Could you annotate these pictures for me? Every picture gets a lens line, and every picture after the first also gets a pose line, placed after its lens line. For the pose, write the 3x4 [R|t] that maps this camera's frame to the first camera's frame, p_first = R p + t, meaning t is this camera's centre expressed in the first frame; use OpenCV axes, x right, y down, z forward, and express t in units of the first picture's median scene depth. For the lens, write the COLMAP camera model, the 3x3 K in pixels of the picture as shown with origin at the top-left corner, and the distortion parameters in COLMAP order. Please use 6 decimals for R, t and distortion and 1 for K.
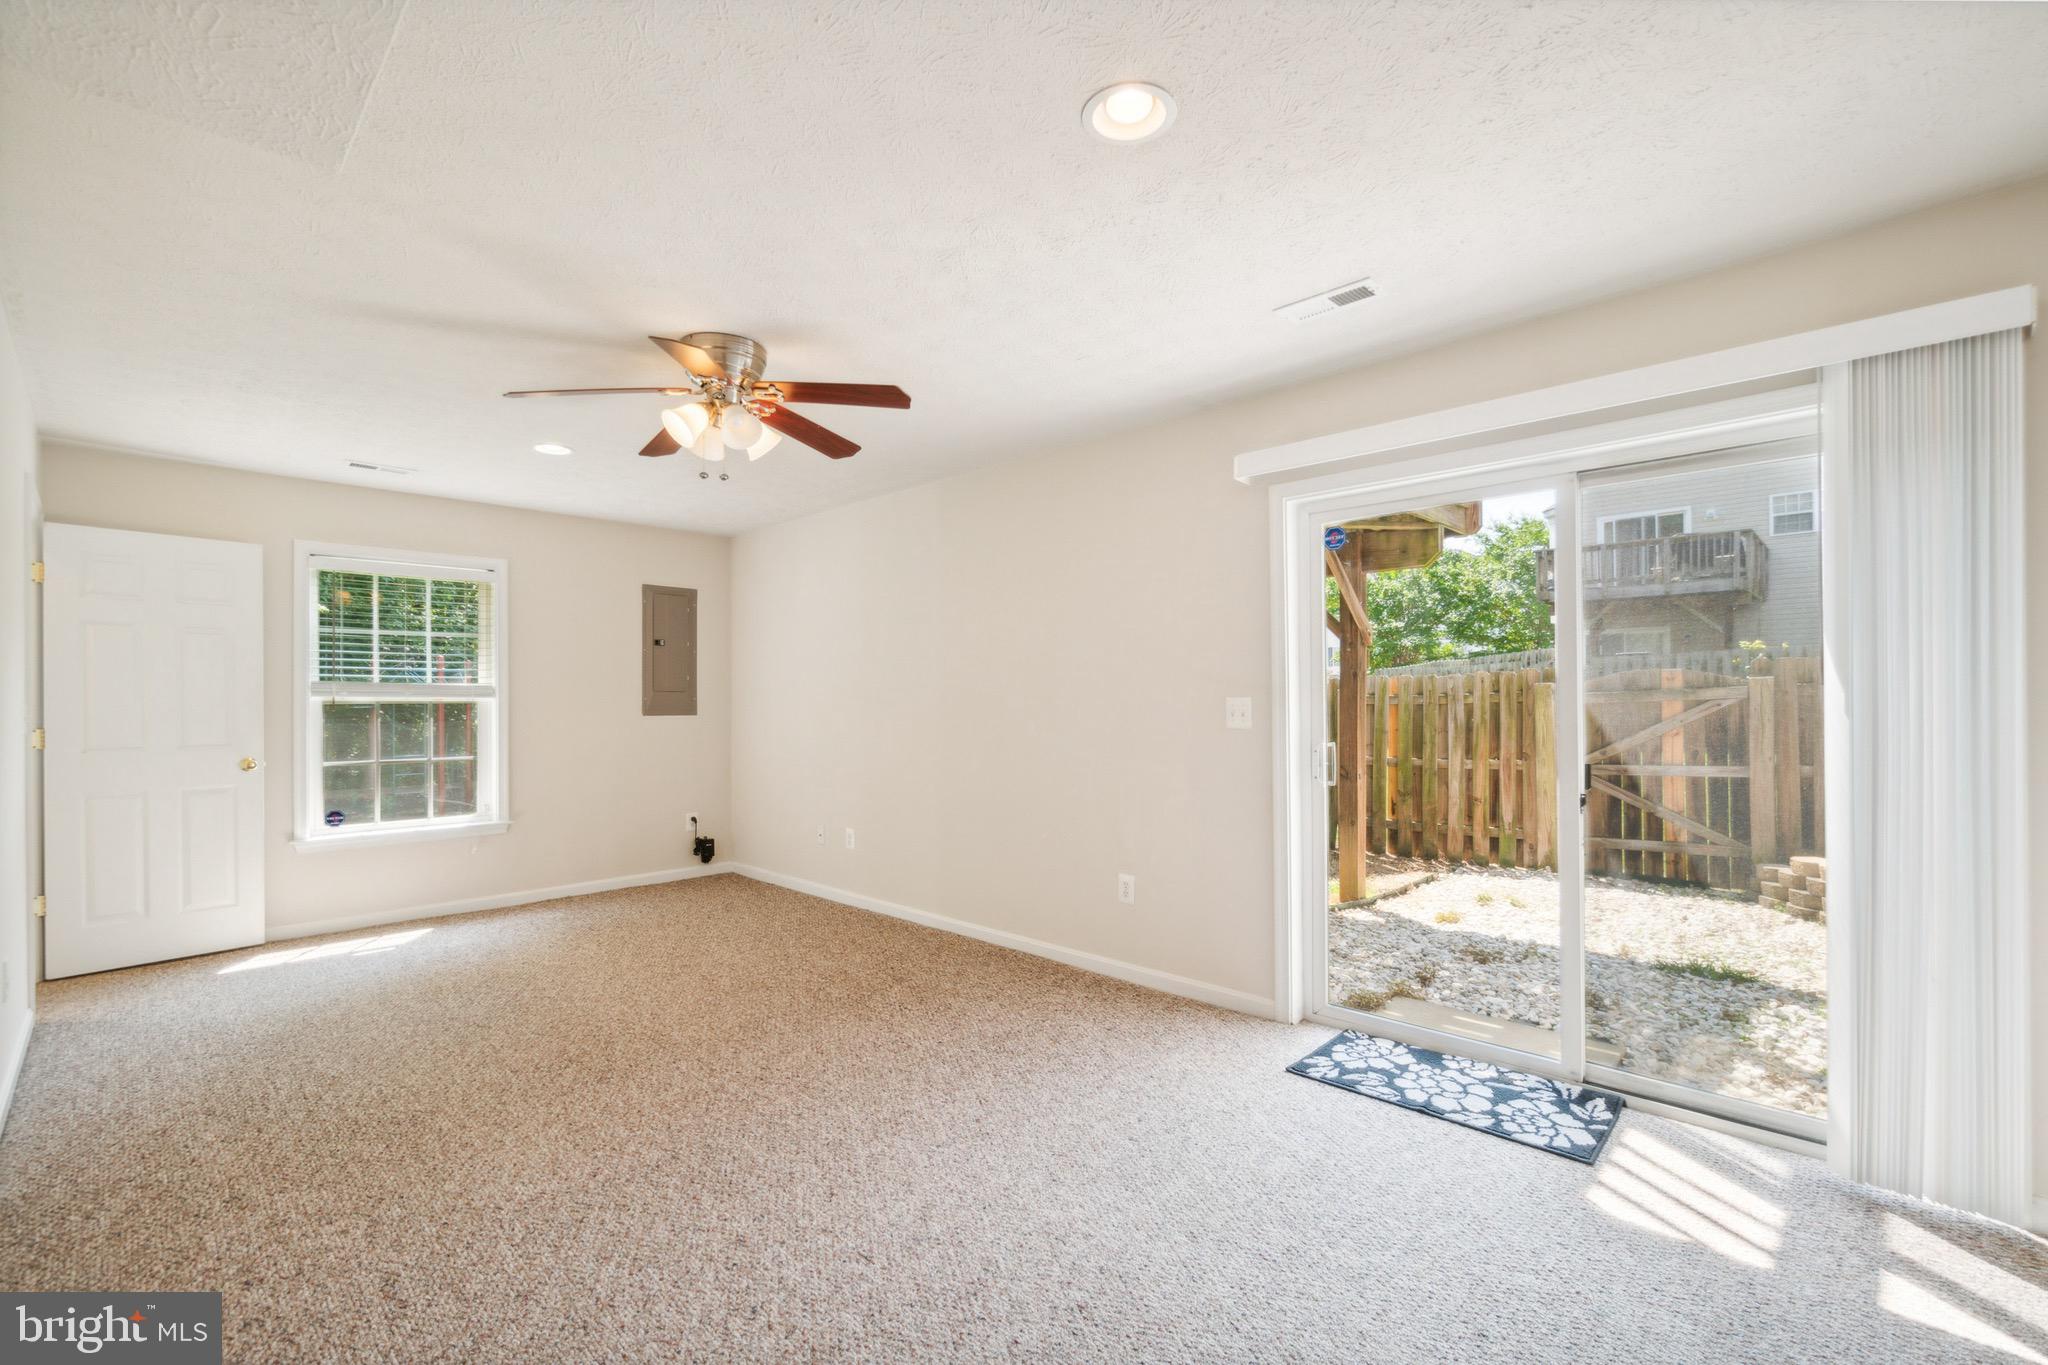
lens RADIAL K [[890.5, 0, 1018.0], [0, 890.5, 689.7], [0, 0, 1]] dist [-0.000375, -0.001381]
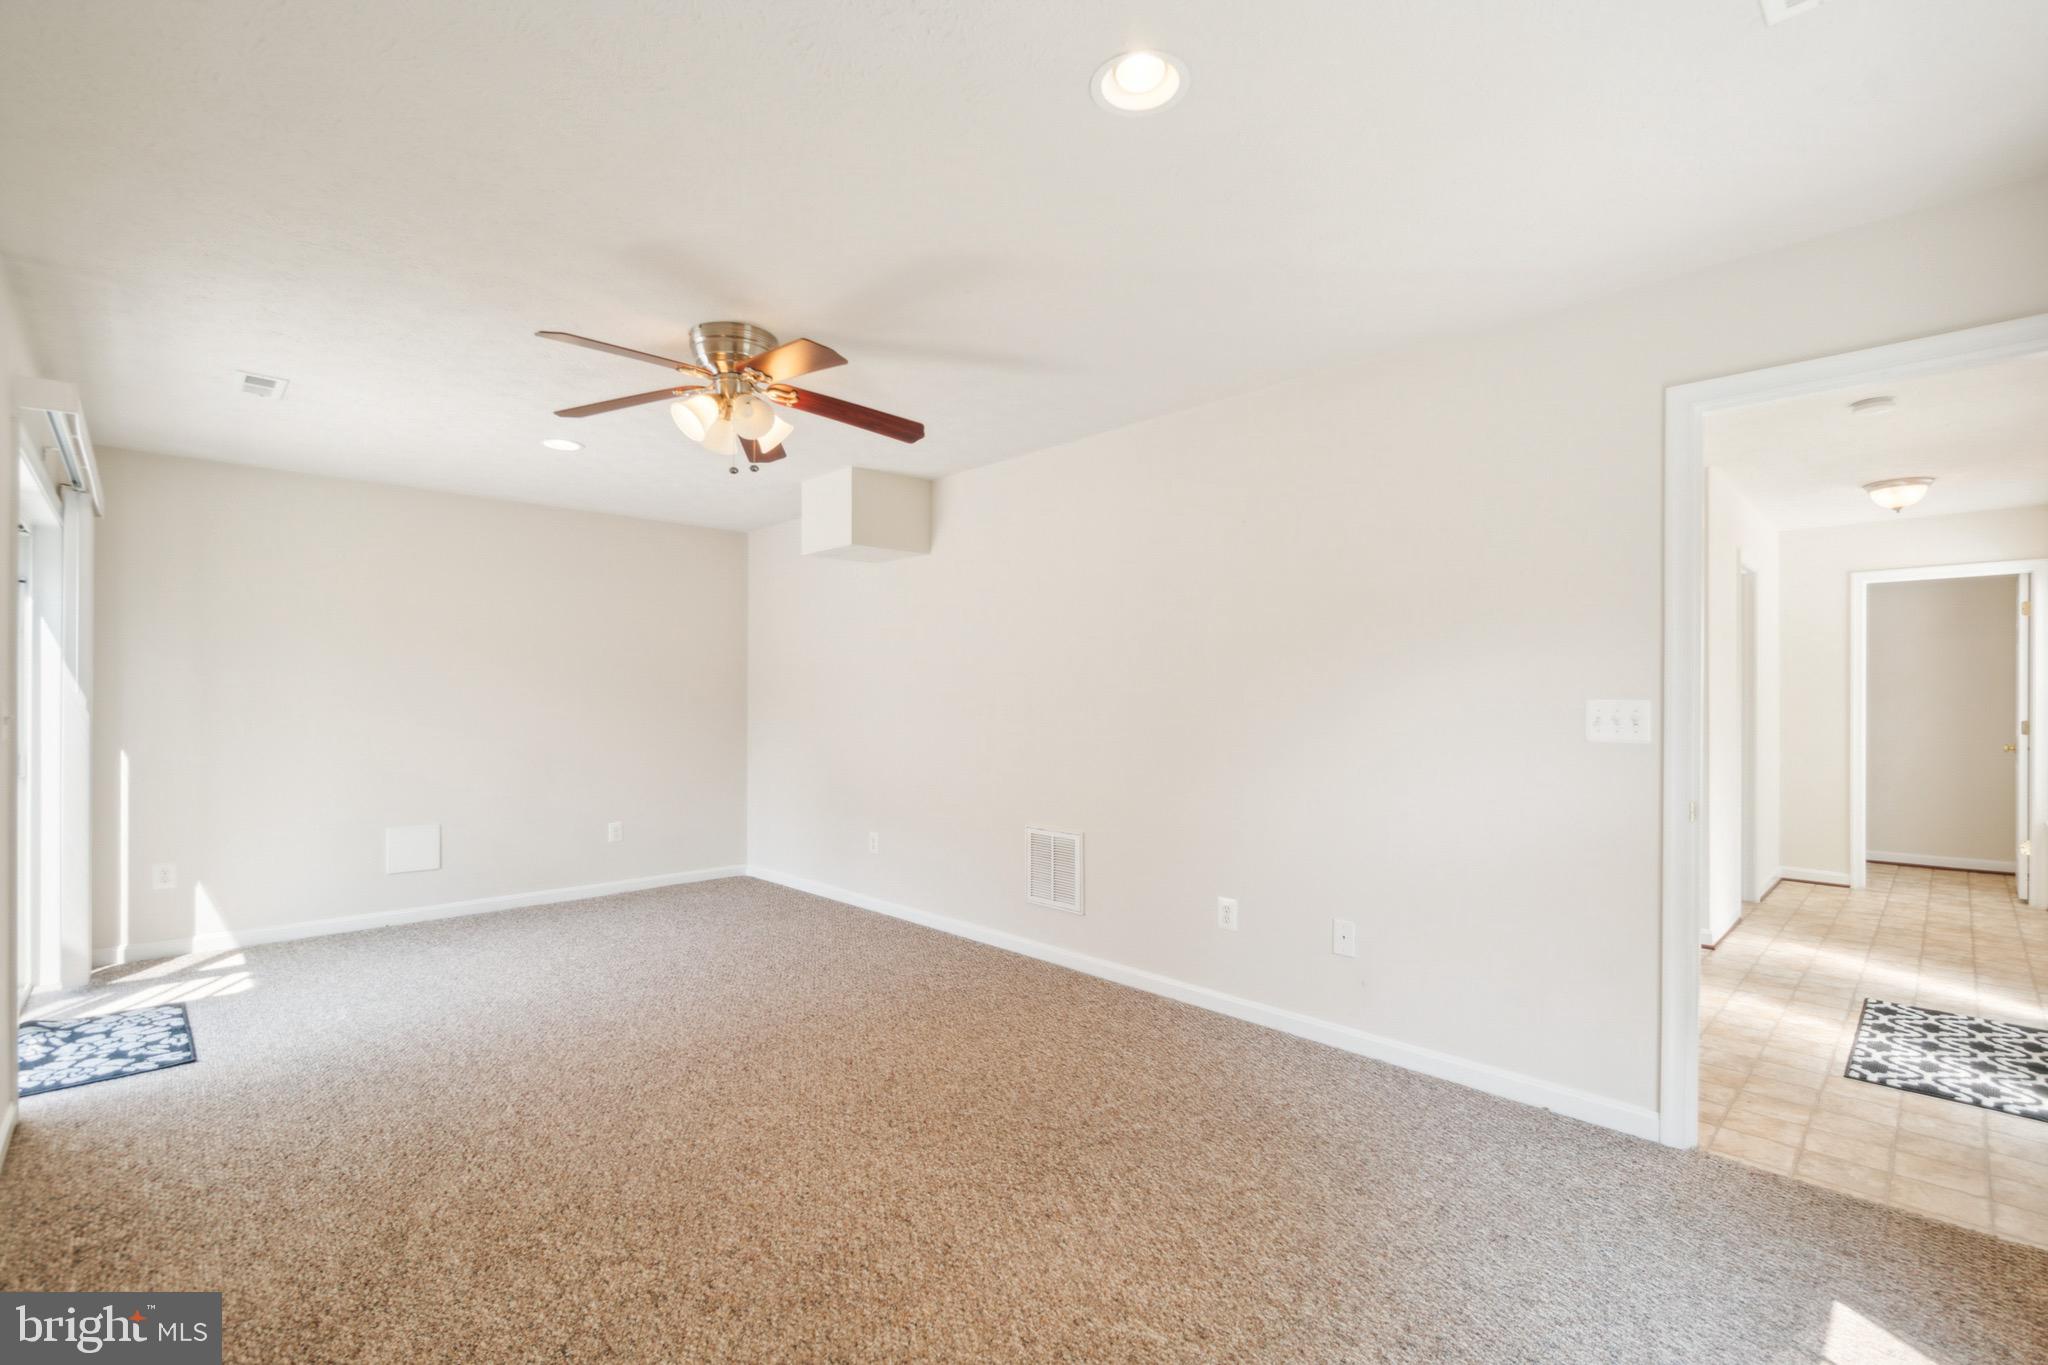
lens RADIAL K [[890.5, 0, 1023.1], [0, 890.5, 699.8], [0, 0, 1]] dist [-0.000375, -0.001381]
pose [[-0.999824, 0.004410, 0.018231, -0.713349], [0.004266, 0.999960, -0.007908, 0.020043], [-0.018265, -0.007829, -0.999803, 2.110541]]
